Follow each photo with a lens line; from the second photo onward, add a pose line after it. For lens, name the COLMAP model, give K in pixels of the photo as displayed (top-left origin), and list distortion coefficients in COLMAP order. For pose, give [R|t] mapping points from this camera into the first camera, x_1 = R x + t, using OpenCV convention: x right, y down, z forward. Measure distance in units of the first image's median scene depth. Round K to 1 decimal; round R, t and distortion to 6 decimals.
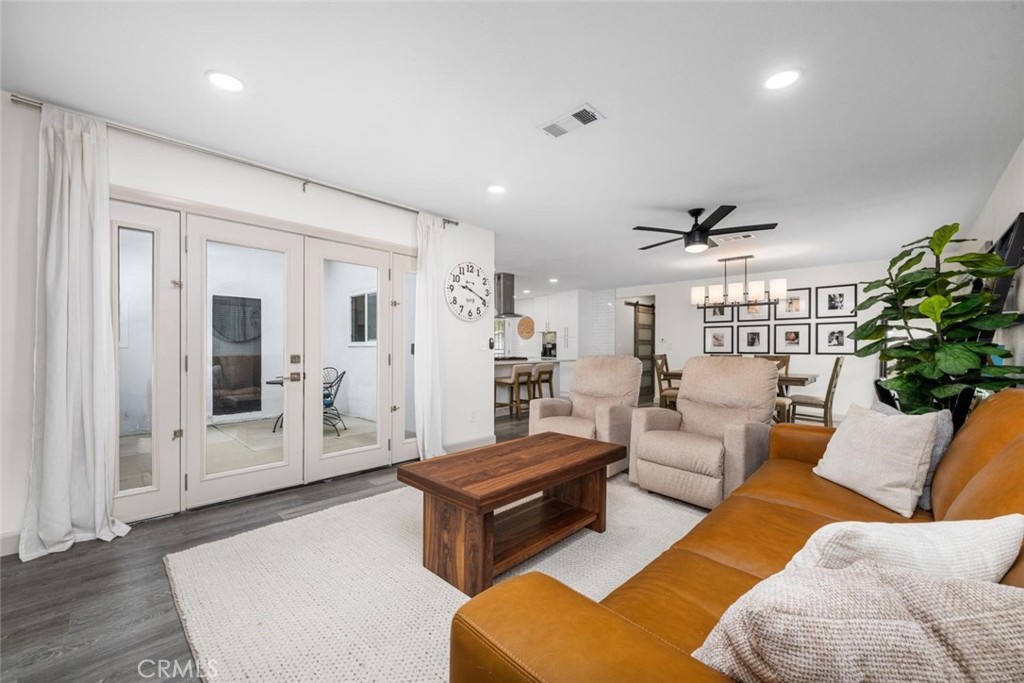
lens RADIAL K [[404.8, 0, 512.0], [0, 404.8, 348.9], [0, 0, 1]] dist [-0.000398, -0.000076]
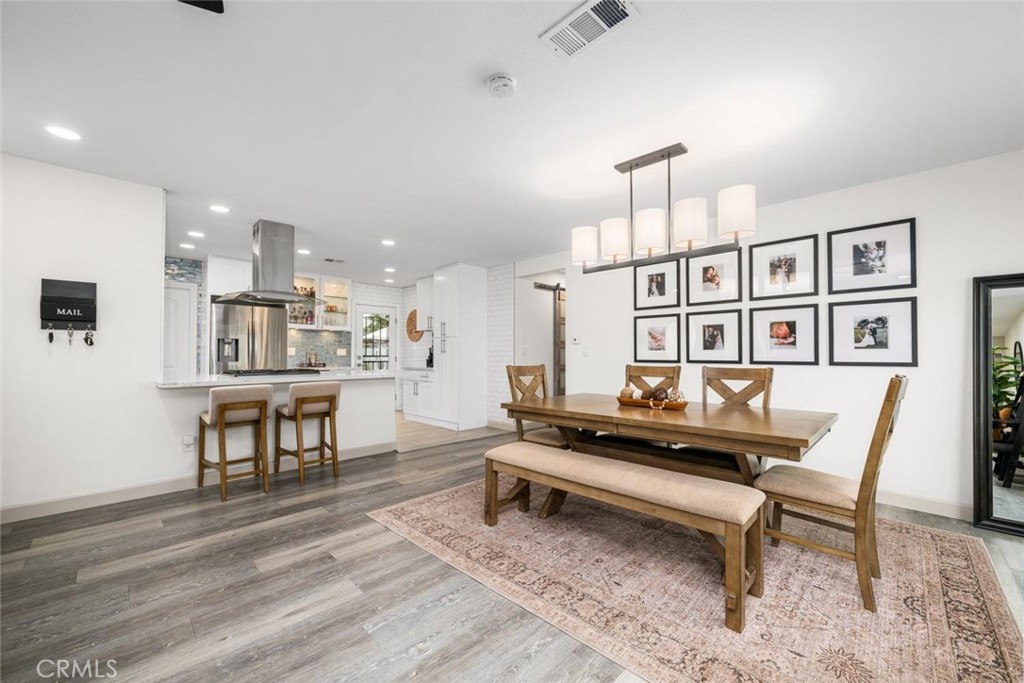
lens RADIAL K [[404.8, 0, 512.0], [0, 404.8, 348.9], [0, 0, 1]] dist [-0.000398, -0.000076]
pose [[0.999763, -0.002313, -0.021626, 0.373632], [0.002013, 0.999901, -0.013917, -0.000711], [0.021656, 0.013871, 0.999669, 0.496818]]
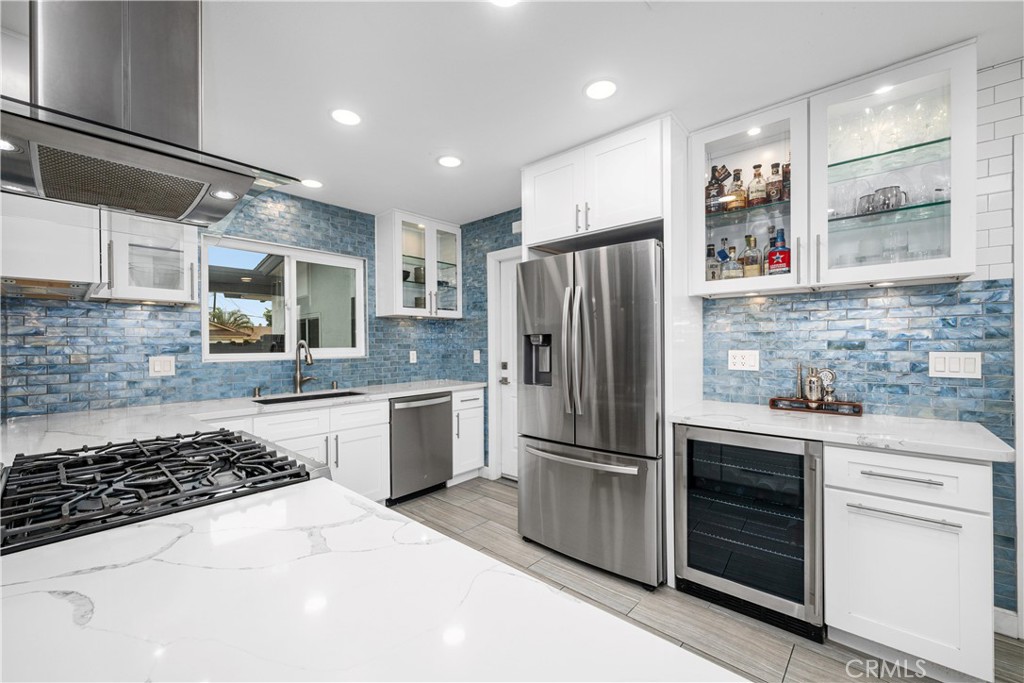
lens RADIAL K [[408.1, 0, 512.8], [0, 408.1, 345.5], [0, 0, 1]] dist [0.000480, 0.000100]
pose [[0.040951, -0.003257, -0.999156, 0.148319], [0.008153, 0.999962, -0.002925, -0.024048], [0.999128, -0.008027, 0.040976, 1.294604]]
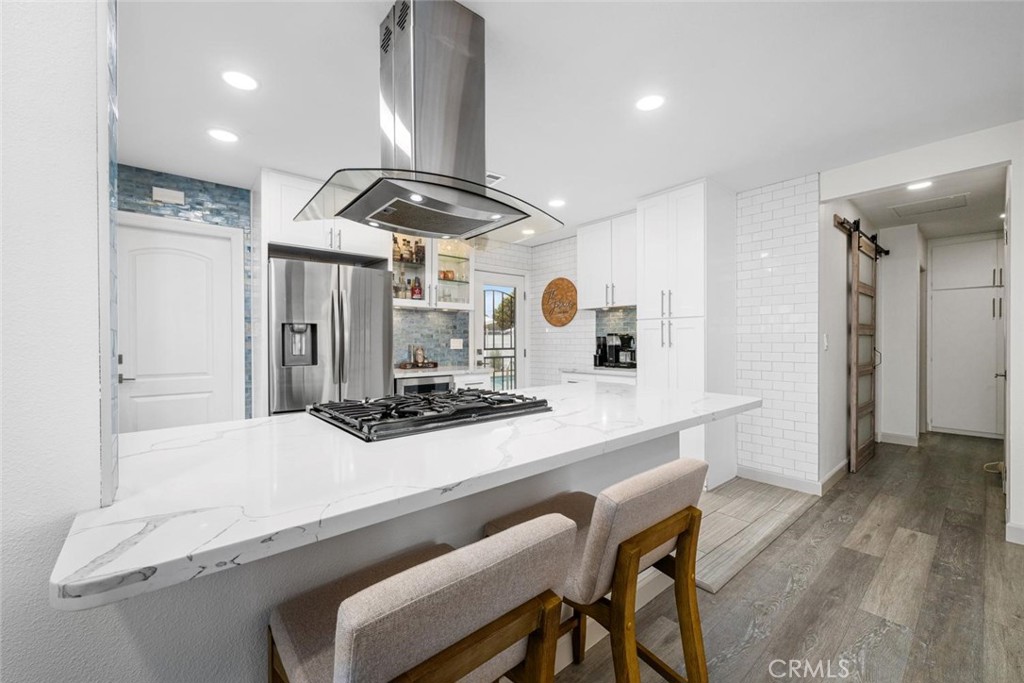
lens RADIAL K [[408.1, 0, 512.8], [0, 408.1, 345.5], [0, 0, 1]] dist [0.000480, 0.000100]
pose [[0.995003, -0.006592, -0.099629, 0.047360], [0.007827, 0.999897, 0.012019, -0.013949], [0.099539, -0.012738, 0.994952, 0.894255]]
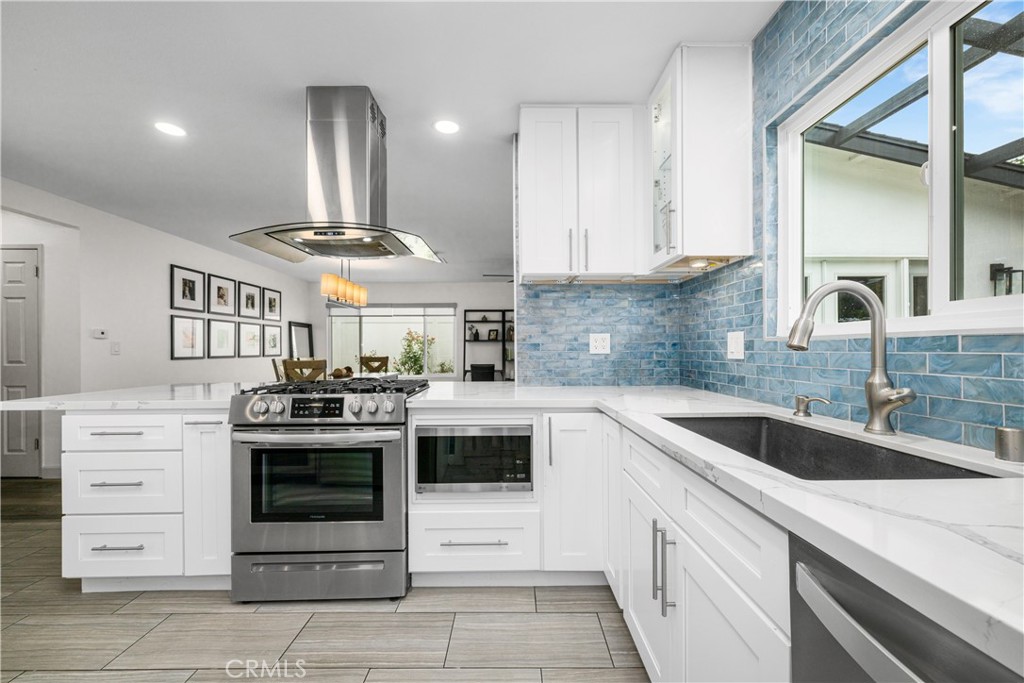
lens RADIAL K [[404.1, 0, 514.2], [0, 404.1, 350.2], [0, 0, 1]] dist [0.000494, 0.000034]
pose [[-0.708140, -0.001818, 0.706070, -0.362760], [0.003269, 0.999978, 0.005853, -0.005881], [-0.706064, 0.006453, -0.708118, 1.283329]]
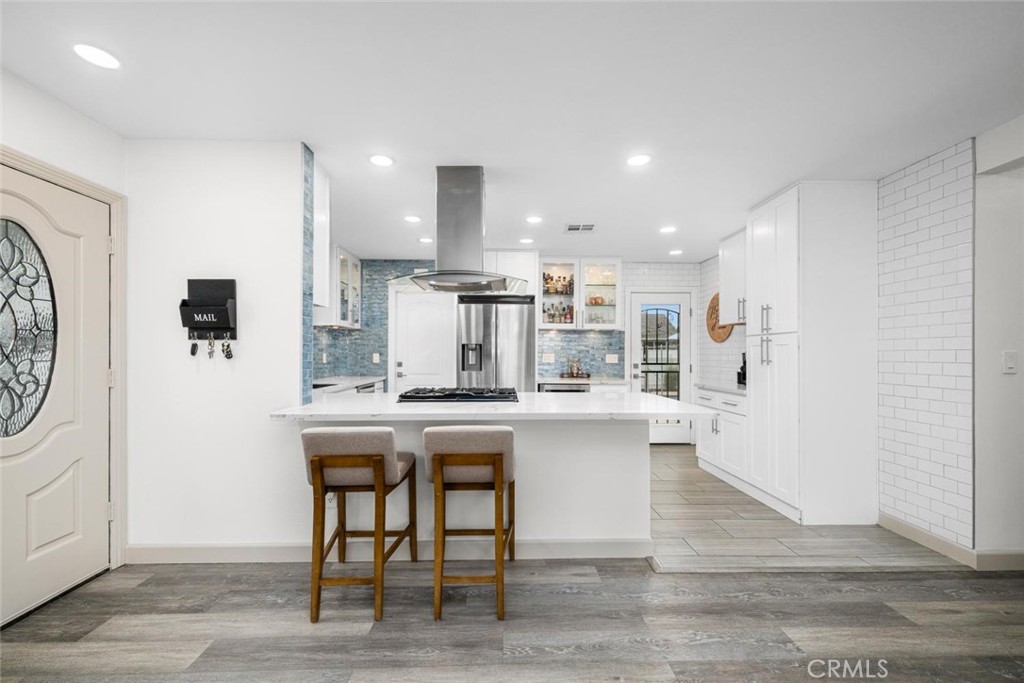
lens RADIAL K [[407.3, 0, 510.9], [0, 407.3, 353.6], [0, 0, 1]] dist [-0.000585, 0.000033]
pose [[0.710200, -0.002945, -0.703993, 0.322025], [-0.000457, 0.999989, -0.004645, -0.015055], [0.703999, 0.003620, 0.710191, 0.865473]]
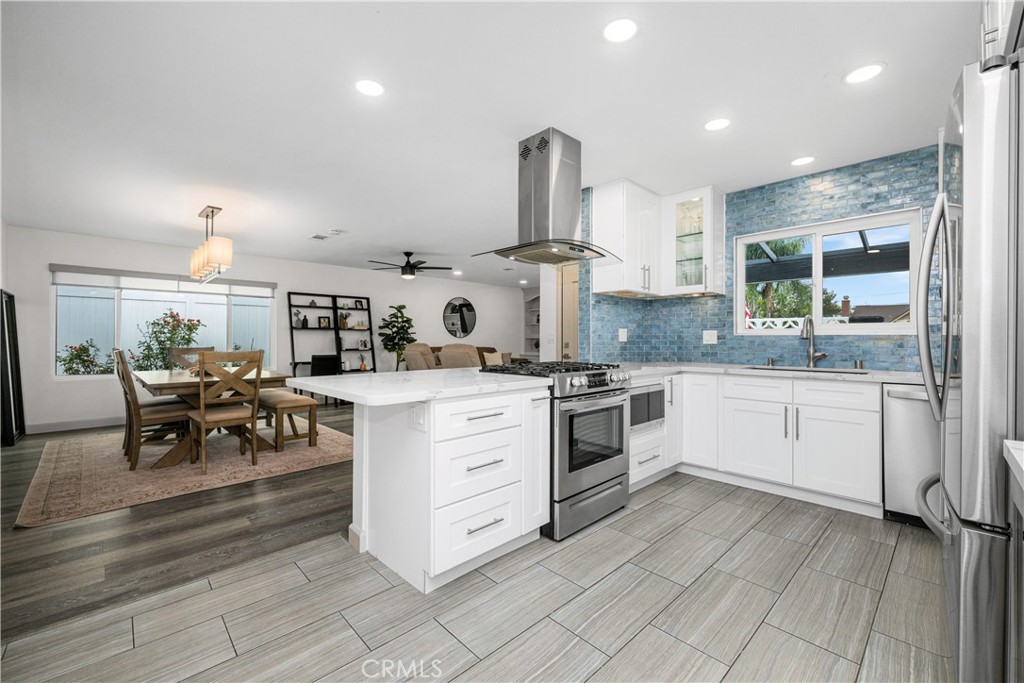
lens RADIAL K [[418.8, 0, 508.9], [0, 418.8, 338.1], [0, 0, 1]] dist [-0.000452, -0.000143]
pose [[-0.999346, -0.004893, 0.035830, -0.000130], [-0.004921, 0.999988, -0.000670, -0.004223], [-0.035826, -0.000846, -0.999358, 1.581620]]
